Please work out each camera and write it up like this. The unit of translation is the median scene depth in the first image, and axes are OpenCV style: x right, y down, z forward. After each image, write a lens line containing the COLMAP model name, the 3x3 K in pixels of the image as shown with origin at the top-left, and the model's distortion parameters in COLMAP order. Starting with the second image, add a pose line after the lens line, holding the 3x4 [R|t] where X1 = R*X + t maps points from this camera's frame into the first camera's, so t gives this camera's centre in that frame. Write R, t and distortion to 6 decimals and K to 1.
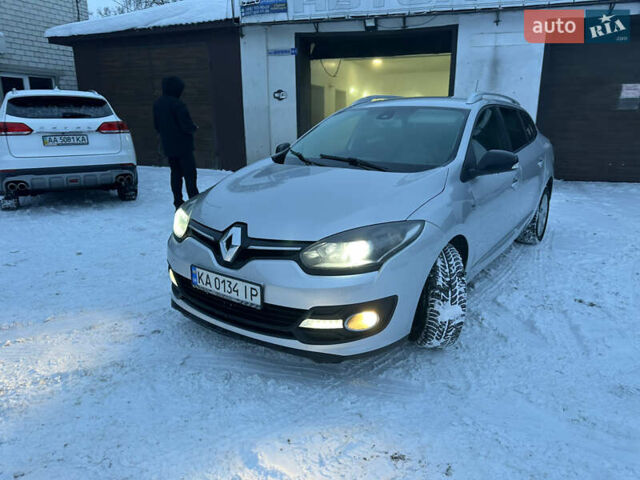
lens RADIAL K [[456.5, 0, 323.0], [0, 456.5, 244.5], [0, 0, 1]] dist [0.011704, -0.007778]
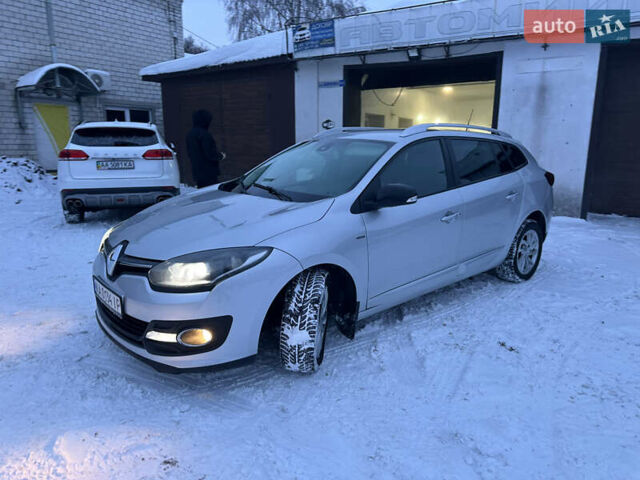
lens RADIAL K [[452.4, 0, 320.0], [0, 452.4, 246.6], [0, 0, 1]] dist [0.063719, -0.084869]
pose [[0.974403, 0.052027, -0.218704, 0.204393], [-0.062688, 0.997145, -0.042089, -0.006352], [0.215890, 0.054722, 0.974883, -0.002388]]
